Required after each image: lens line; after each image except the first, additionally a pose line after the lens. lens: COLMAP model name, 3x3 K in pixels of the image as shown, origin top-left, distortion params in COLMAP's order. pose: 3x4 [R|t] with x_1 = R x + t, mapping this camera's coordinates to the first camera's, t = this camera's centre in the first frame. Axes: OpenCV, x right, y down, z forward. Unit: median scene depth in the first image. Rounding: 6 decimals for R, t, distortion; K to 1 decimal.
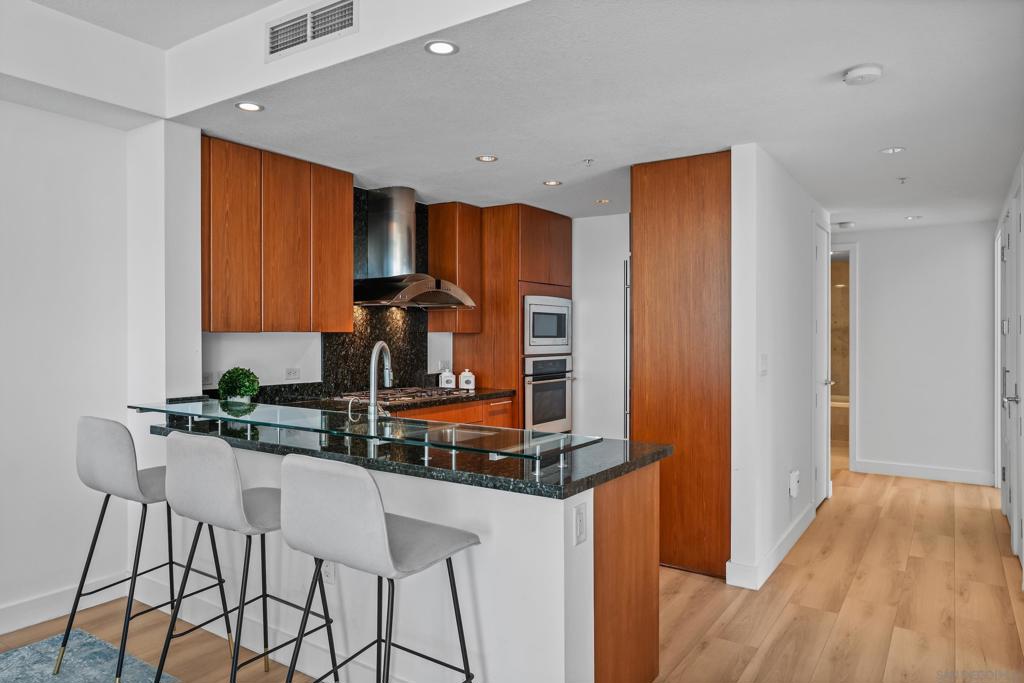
lens RADIAL K [[672.1, 0, 498.1], [0, 672.1, 338.2], [0, 0, 1]] dist [-0.009411, -0.000994]
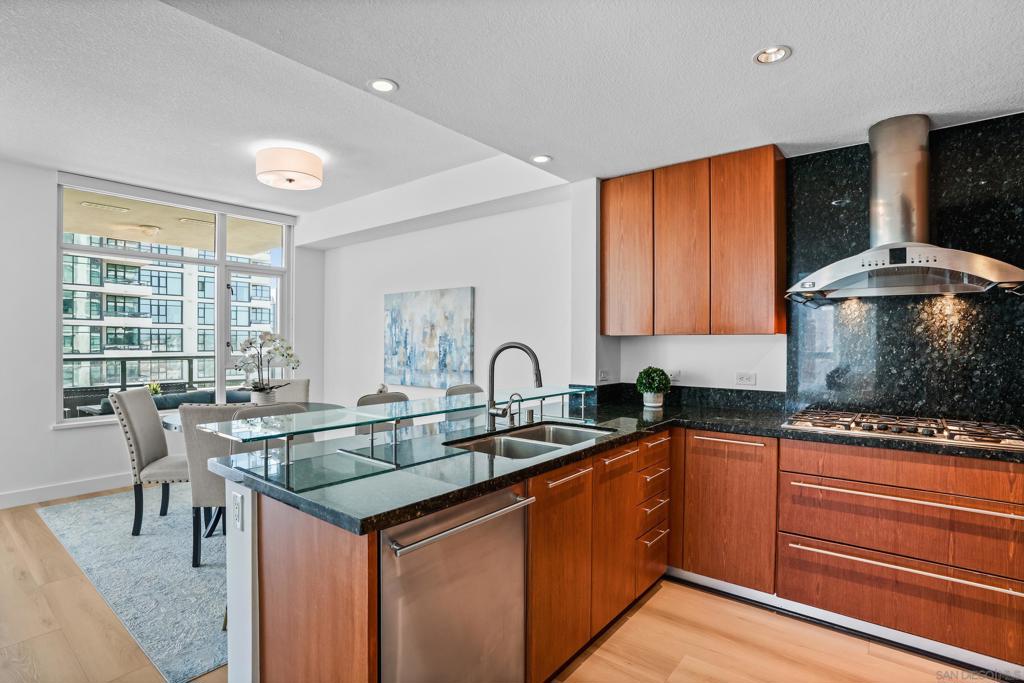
lens RADIAL K [[524.6, 0, 512.0], [0, 524.6, 341.5], [0, 0, 1]] dist [-0.002796, -0.000387]
pose [[-0.073222, 0.002540, -0.997312, 0.424090], [-0.004655, 0.999985, 0.002889, -0.000849], [0.997305, 0.004854, -0.073209, 0.677163]]
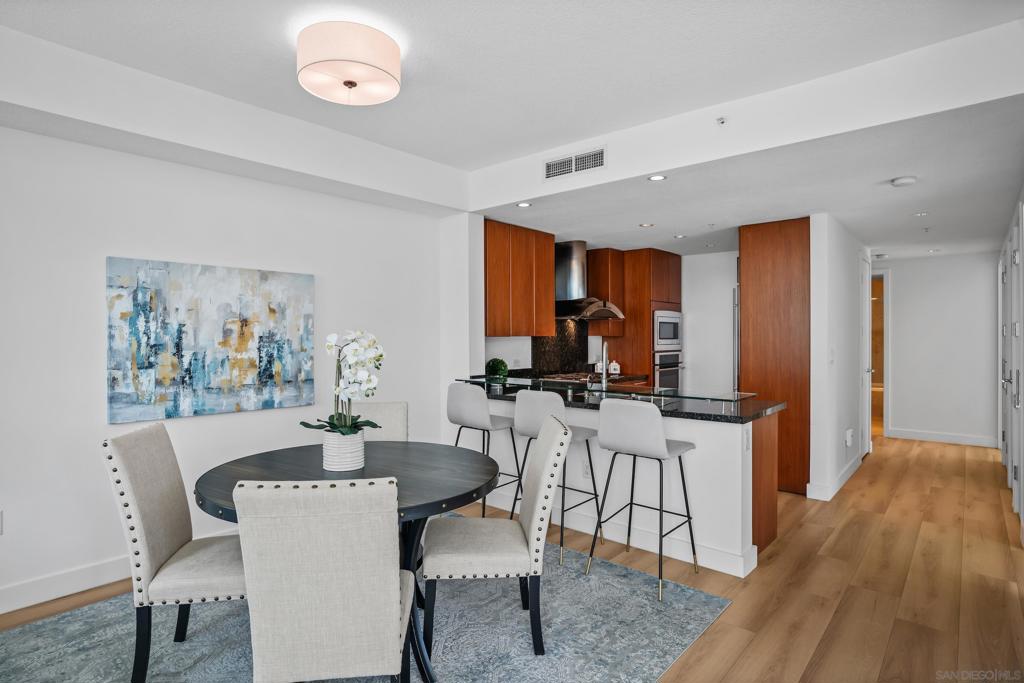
lens RADIAL K [[554.0, 0, 504.2], [0, 554.0, 342.6], [0, 0, 1]] dist [-0.042118, 0.016499]
pose [[0.993752, -0.003113, -0.111571, -0.177007], [0.003714, 0.999980, 0.005179, -0.001032], [0.111552, -0.005561, 0.993743, -0.275513]]
